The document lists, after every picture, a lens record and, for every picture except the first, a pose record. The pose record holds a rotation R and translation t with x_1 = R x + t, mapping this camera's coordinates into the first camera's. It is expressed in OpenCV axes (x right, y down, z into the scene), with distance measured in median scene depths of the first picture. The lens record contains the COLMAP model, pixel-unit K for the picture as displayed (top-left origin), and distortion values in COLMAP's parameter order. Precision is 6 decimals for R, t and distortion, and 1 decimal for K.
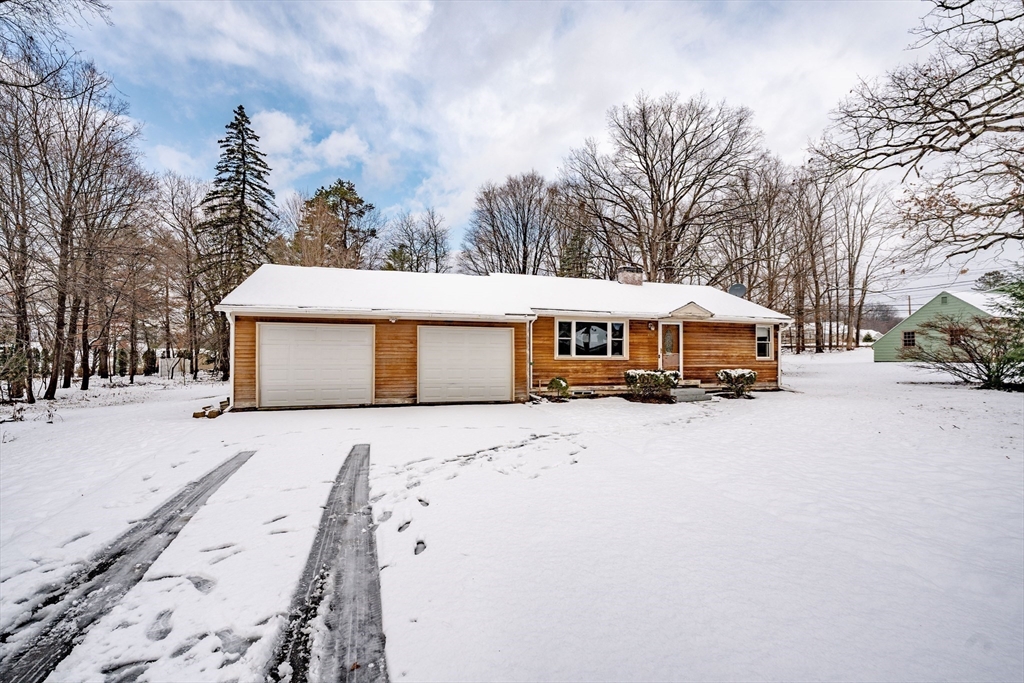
lens RADIAL K [[409.7, 0, 513.6], [0, 409.7, 327.9], [0, 0, 1]] dist [0.000256, -0.000244]
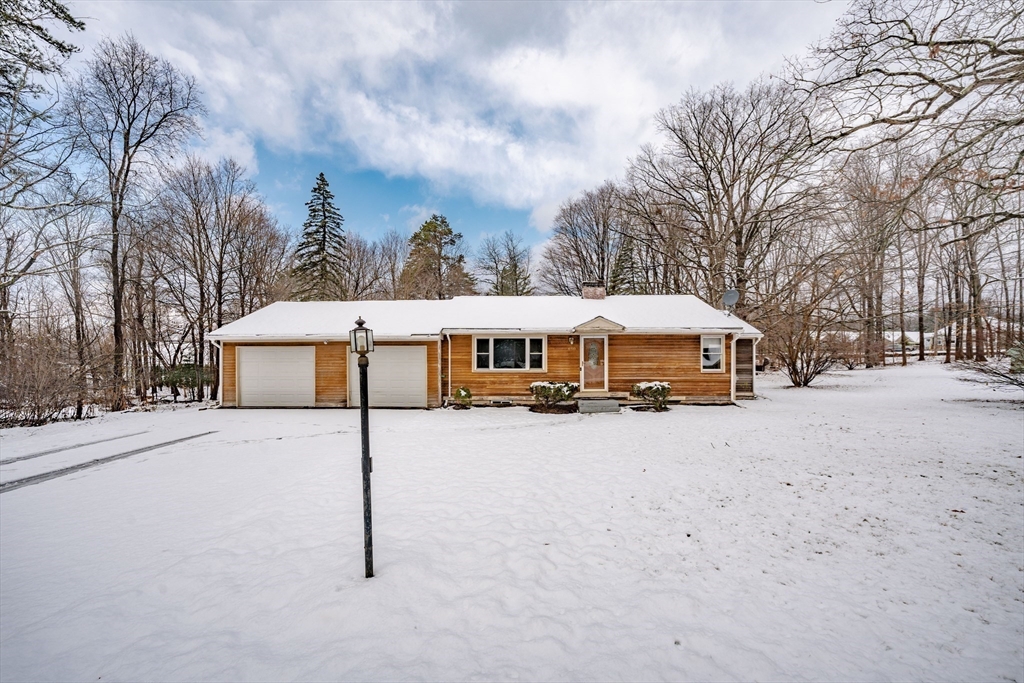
lens RADIAL K [[404.1, 0, 517.7], [0, 404.1, 339.7], [0, 0, 1]] dist [0.001483, -0.000353]
pose [[0.952655, -0.025306, -0.302998, 0.521535], [0.024961, 0.999676, -0.005011, -0.004260], [0.303027, -0.002789, 0.952978, -0.029198]]
